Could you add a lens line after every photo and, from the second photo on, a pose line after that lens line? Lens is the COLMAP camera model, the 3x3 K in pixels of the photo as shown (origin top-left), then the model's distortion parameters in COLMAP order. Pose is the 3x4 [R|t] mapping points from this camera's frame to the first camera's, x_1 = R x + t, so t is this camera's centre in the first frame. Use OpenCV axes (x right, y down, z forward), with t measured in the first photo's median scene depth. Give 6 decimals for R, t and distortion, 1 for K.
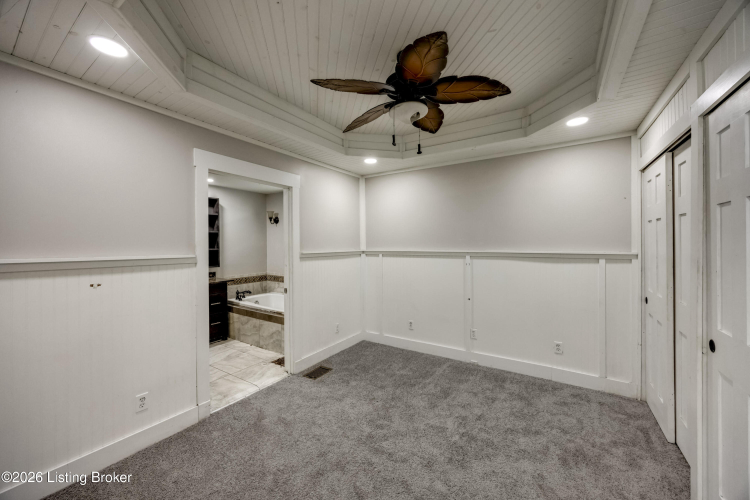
lens RADIAL K [[287.3, 0, 376.3], [0, 287.3, 249.7], [0, 0, 1]] dist [-0.000408, 0.000051]
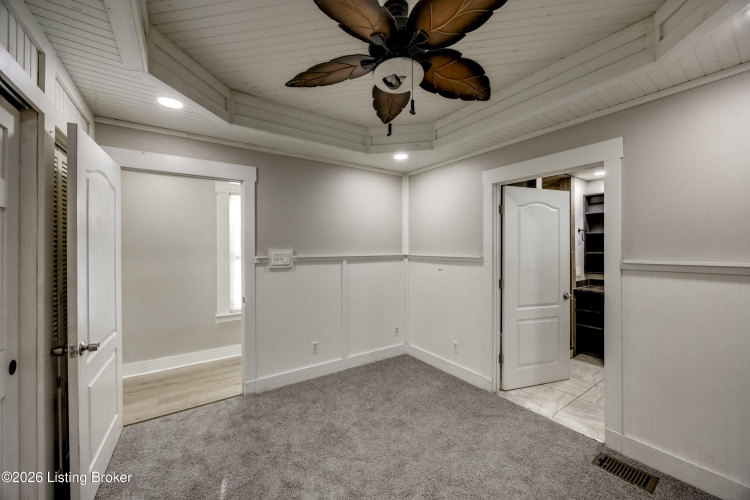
lens RADIAL K [[281.9, 0, 380.5], [0, 281.9, 249.6], [0, 0, 1]] dist [-0.000461, -0.000122]
pose [[-0.373583, 0.005938, -0.927578, 0.810178], [-0.012472, 0.999857, 0.011424, -0.021564], [0.927513, 0.015836, -0.373455, 1.233035]]
